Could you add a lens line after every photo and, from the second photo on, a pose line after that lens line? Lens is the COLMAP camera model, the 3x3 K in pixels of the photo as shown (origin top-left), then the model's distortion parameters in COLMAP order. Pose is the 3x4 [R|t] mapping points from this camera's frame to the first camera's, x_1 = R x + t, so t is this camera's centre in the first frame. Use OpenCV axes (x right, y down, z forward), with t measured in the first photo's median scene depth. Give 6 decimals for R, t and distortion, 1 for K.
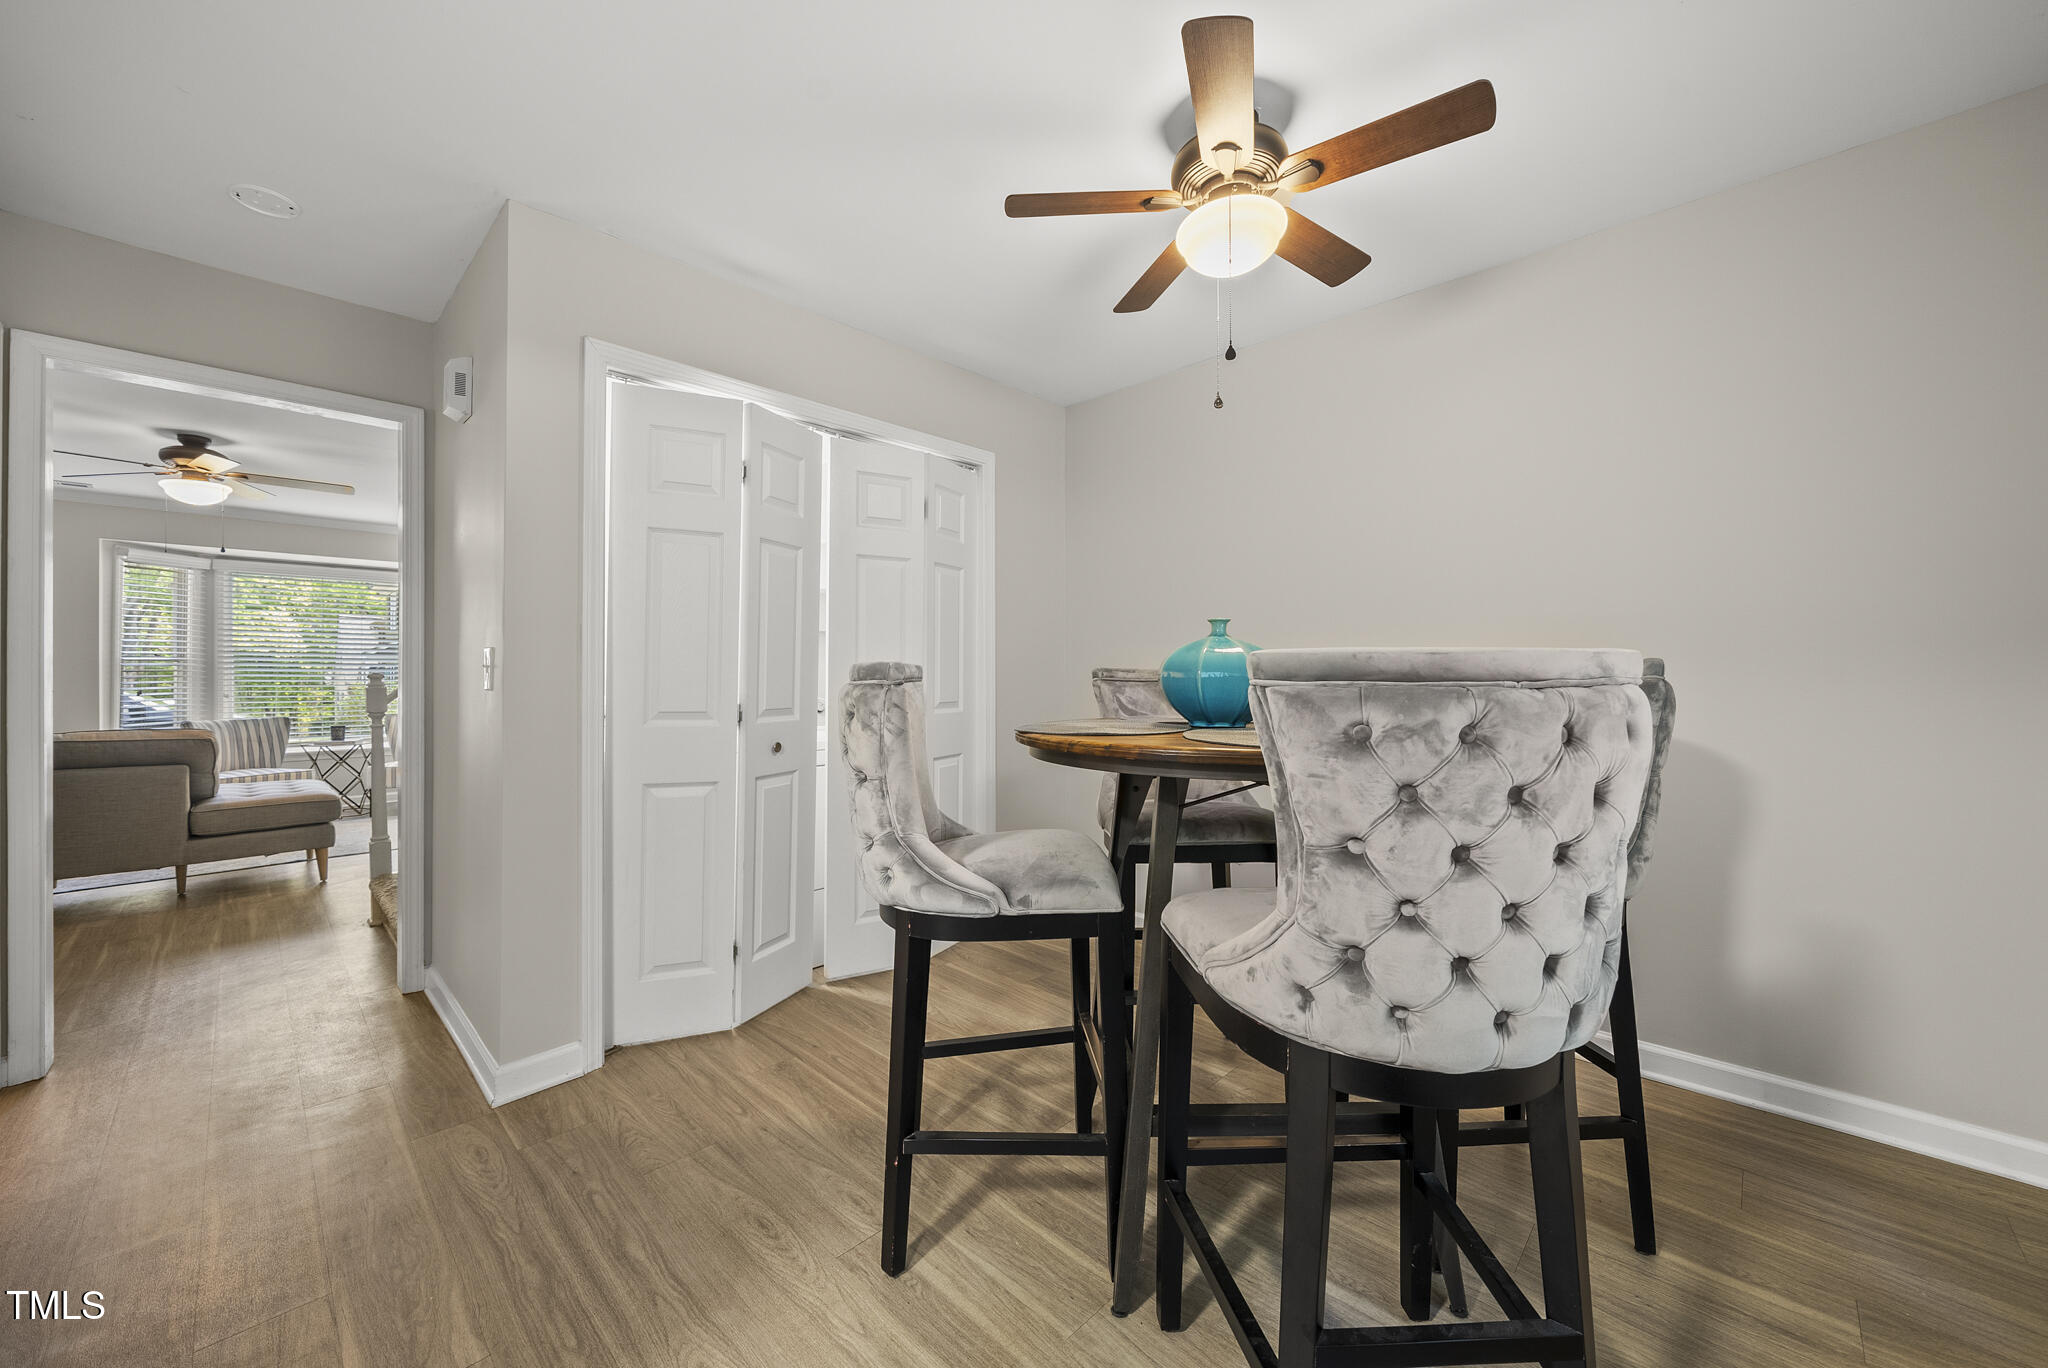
lens RADIAL K [[750.5, 0, 1044.6], [0, 750.5, 674.6], [0, 0, 1]] dist [-0.007087, -0.000134]
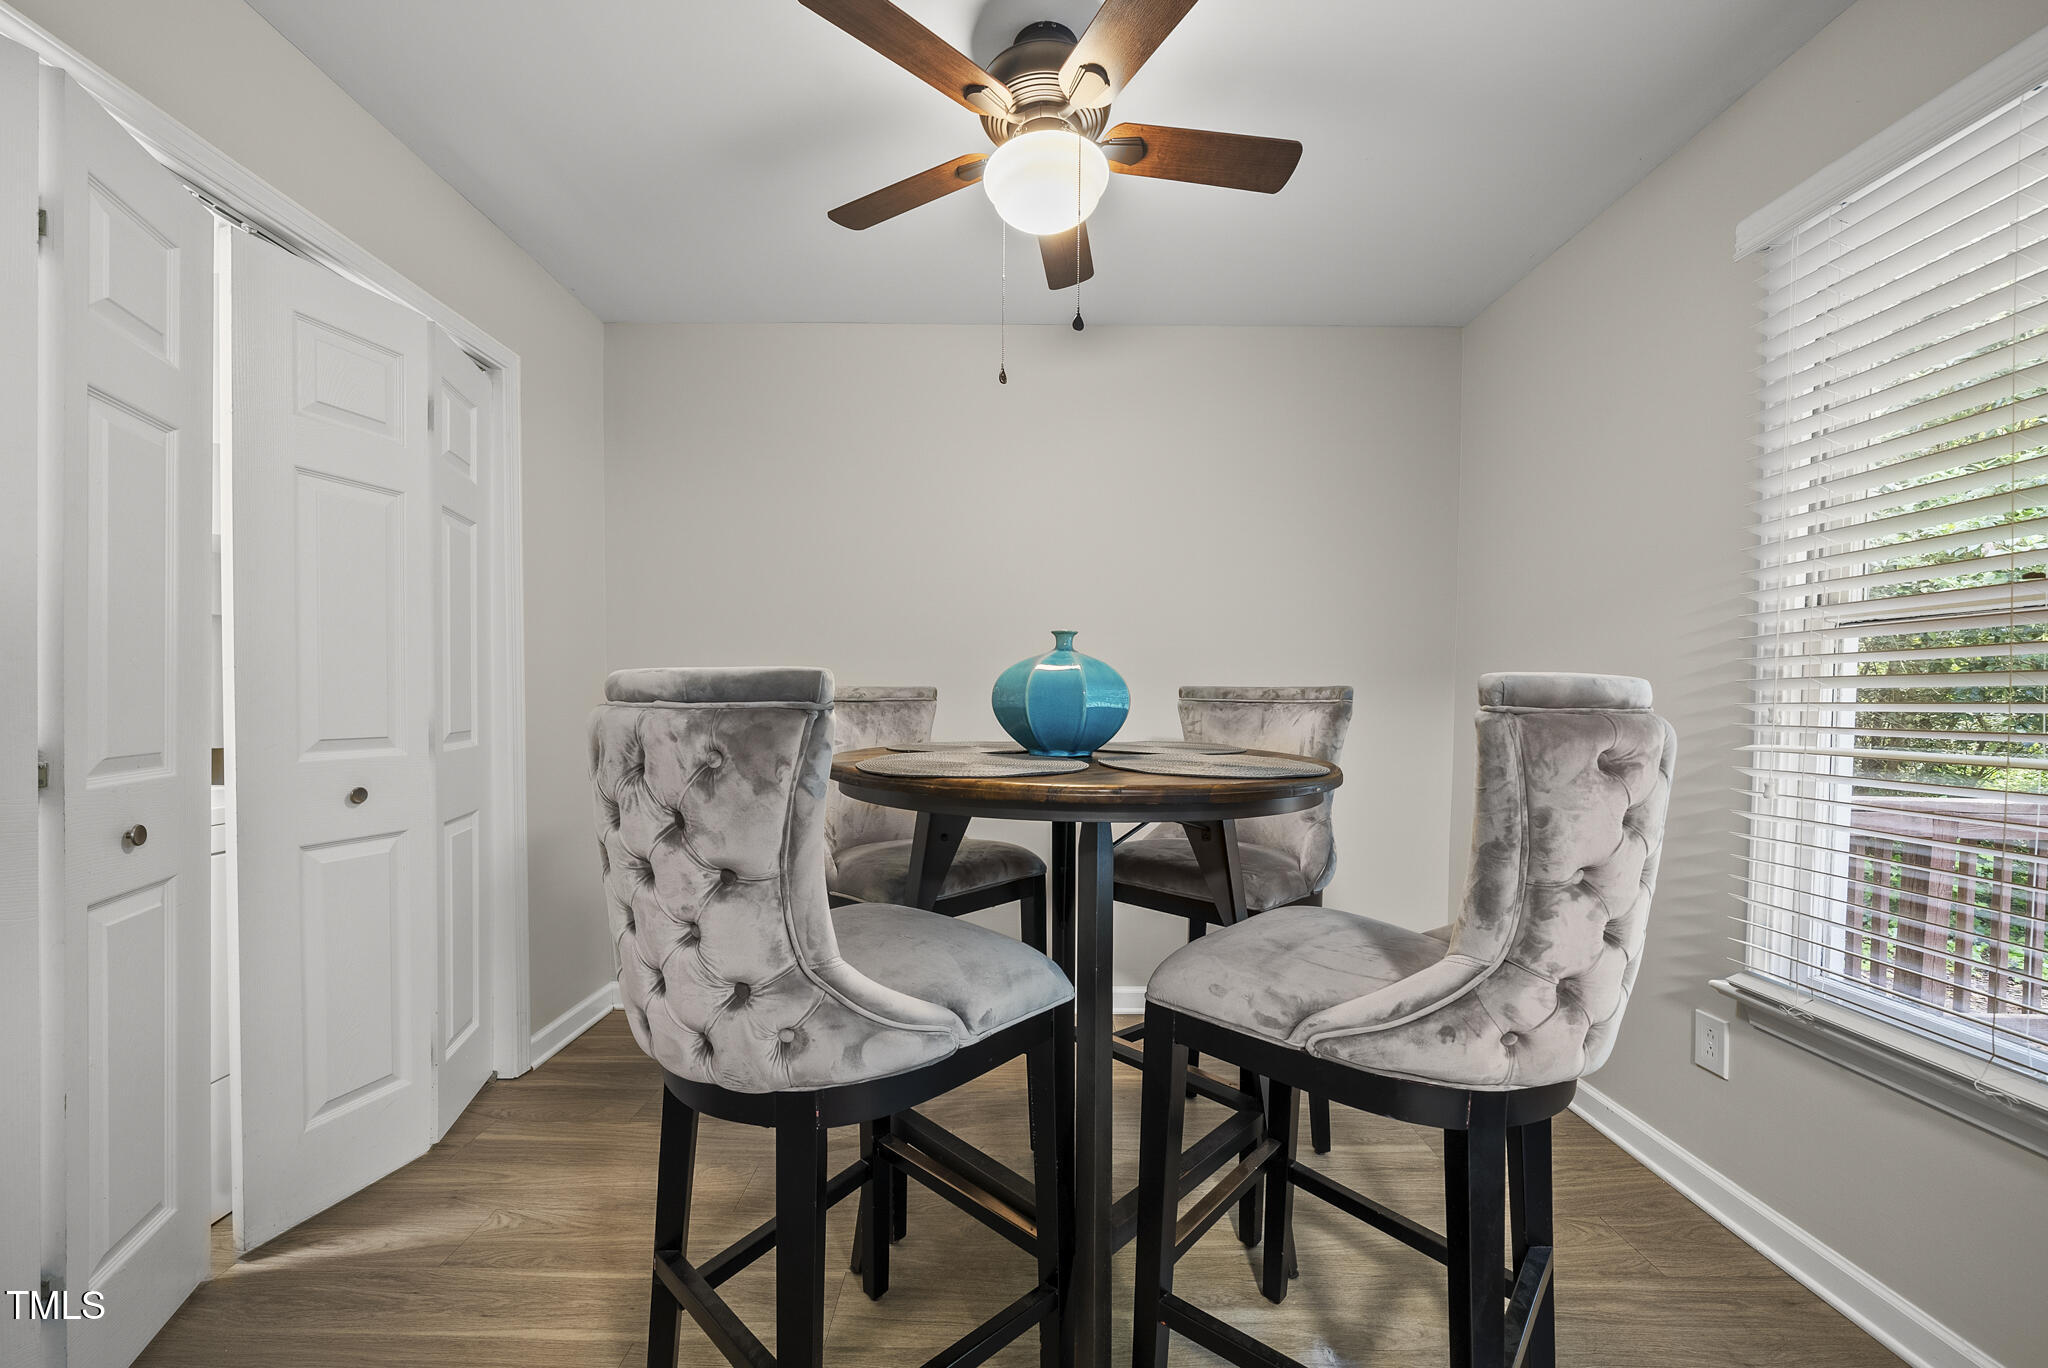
lens RADIAL K [[750.5, 0, 983.9], [0, 750.5, 723.2], [0, 0, 1]] dist [-0.007087, -0.000134]
pose [[0.733108, -0.015859, 0.679927, -0.410112], [-0.011757, 0.999283, 0.035984, 0.002145], [-0.680010, -0.034374, 0.732397, 0.412692]]
